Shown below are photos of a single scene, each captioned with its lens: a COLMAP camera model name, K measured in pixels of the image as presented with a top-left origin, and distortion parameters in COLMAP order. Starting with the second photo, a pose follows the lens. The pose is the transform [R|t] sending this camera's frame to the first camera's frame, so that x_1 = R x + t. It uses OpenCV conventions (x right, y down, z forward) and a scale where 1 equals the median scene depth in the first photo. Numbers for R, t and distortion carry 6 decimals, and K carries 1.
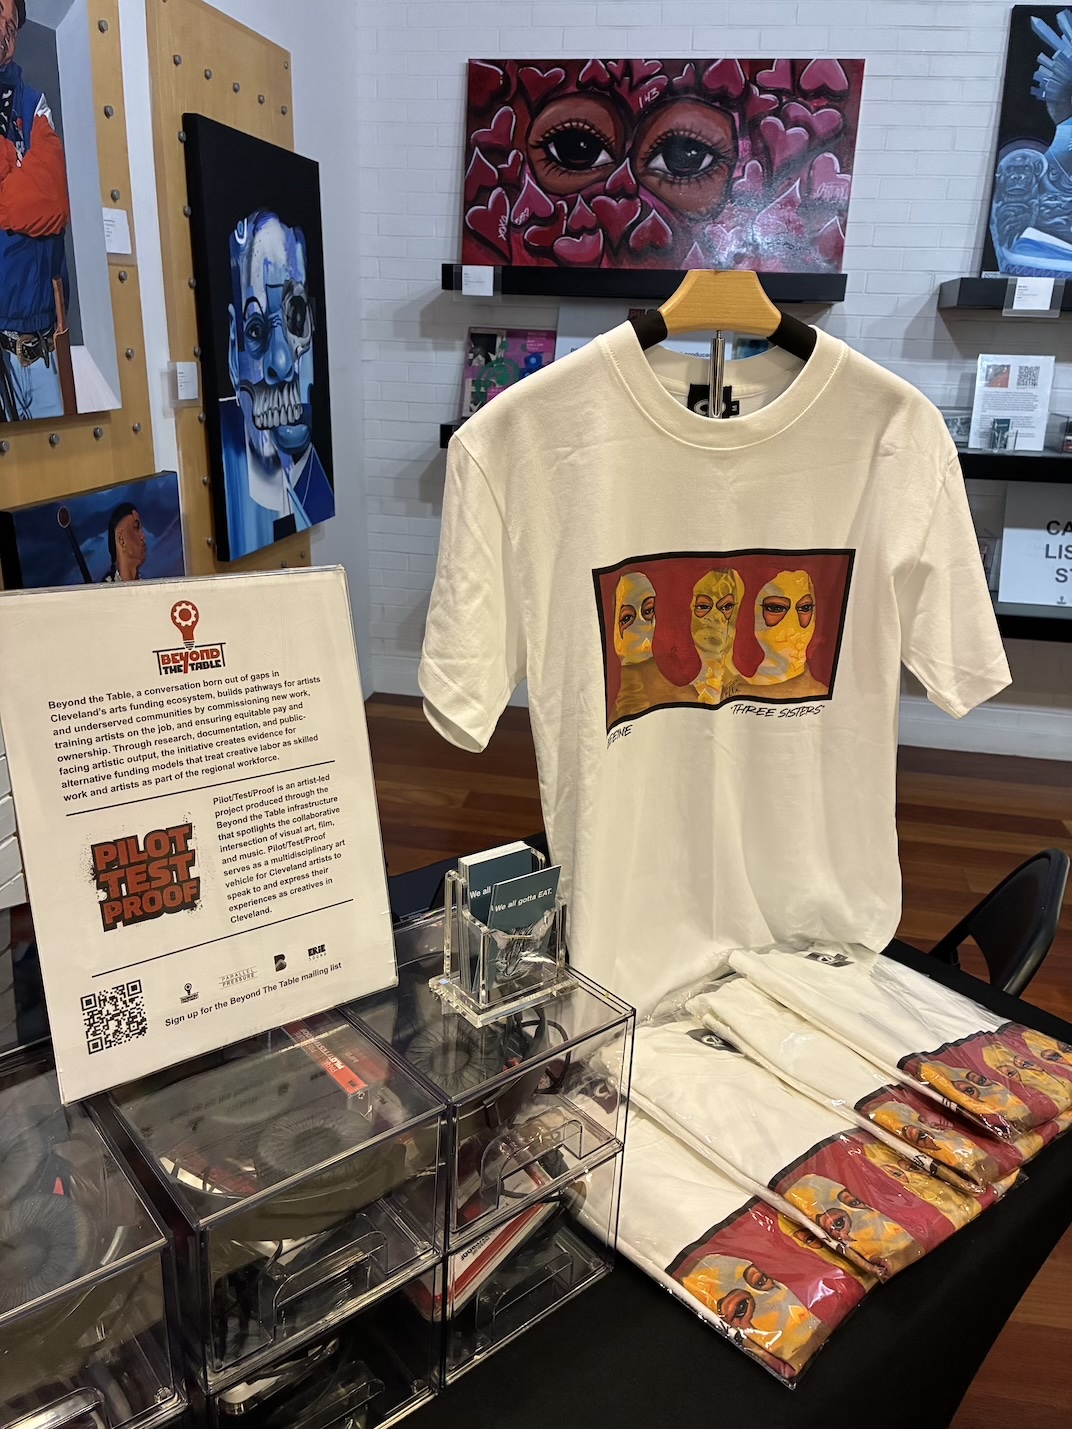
lens RADIAL K [[1085.8, 0, 536.3], [0, 1085.8, 713.3], [0, 0, 1]] dist [0.051869, -0.063017]
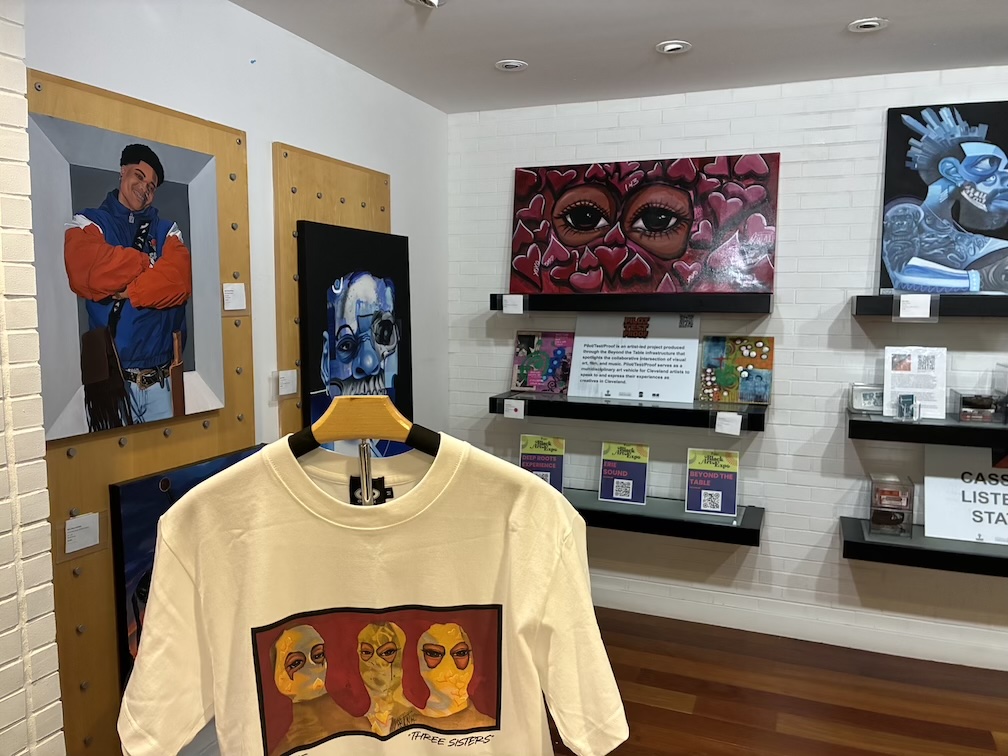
lens RADIAL K [[765.9, 0, 514.3], [0, 765.9, 372.8], [0, 0, 1]] dist [0.051869, -0.063017]
pose [[0.982718, -0.009623, -0.184860, 0.164102], [-0.035745, 0.969988, -0.240513, -0.068693], [0.181626, 0.242964, 0.952880, 0.047097]]
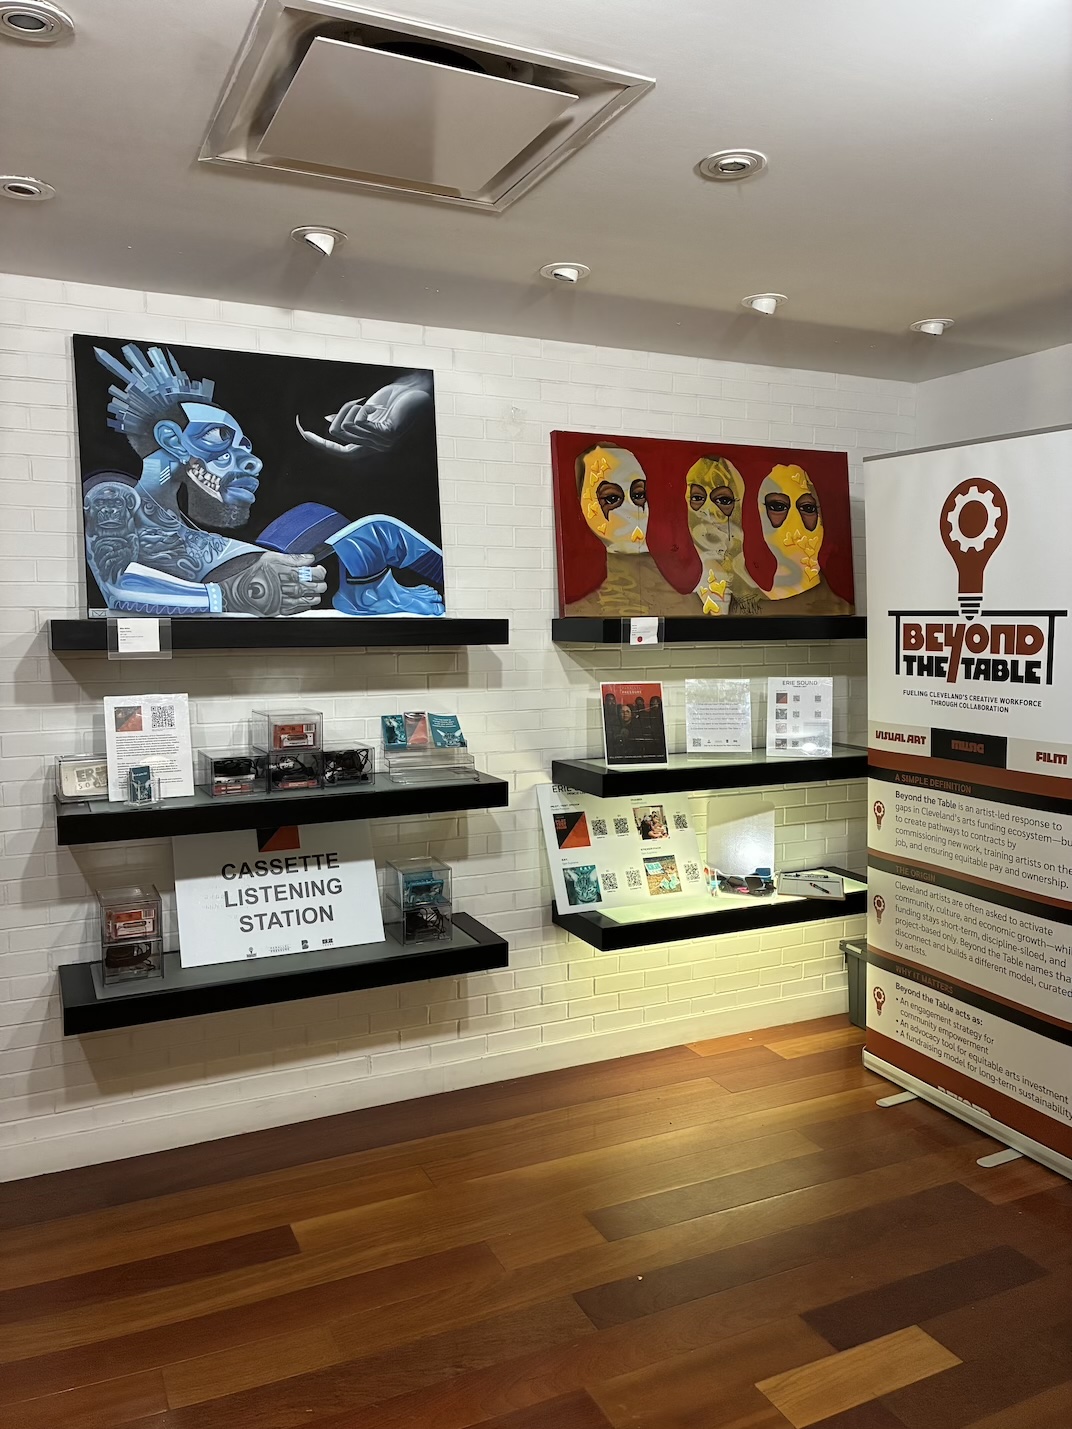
lens RADIAL K [[1085.8, 0, 525.1], [0, 1085.8, 705.8], [0, 0, 1]] dist [0.051869, -0.063017]
pose [[0.815519, -0.083988, 0.572603, 0.216345], [0.223533, 0.958343, -0.177795, -0.109902], [-0.533818, 0.272991, 0.800321, 0.154456]]
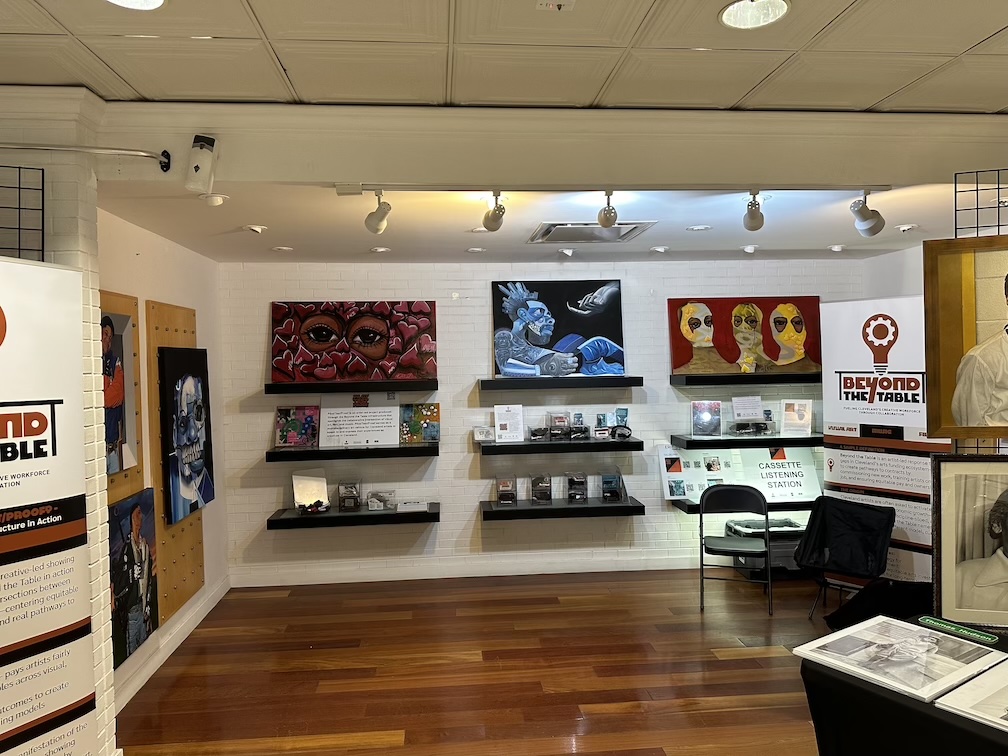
lens RADIAL K [[719.8, 0, 519.9], [0, 719.8, 379.6], [0, 0, 1]] dist [0.000757, -0.006224]
pose [[0.956996, -0.056276, 0.284590, -0.002603], [0.140262, 0.948478, -0.284106, 0.096163], [-0.253939, 0.311805, 0.915583, -0.609502]]
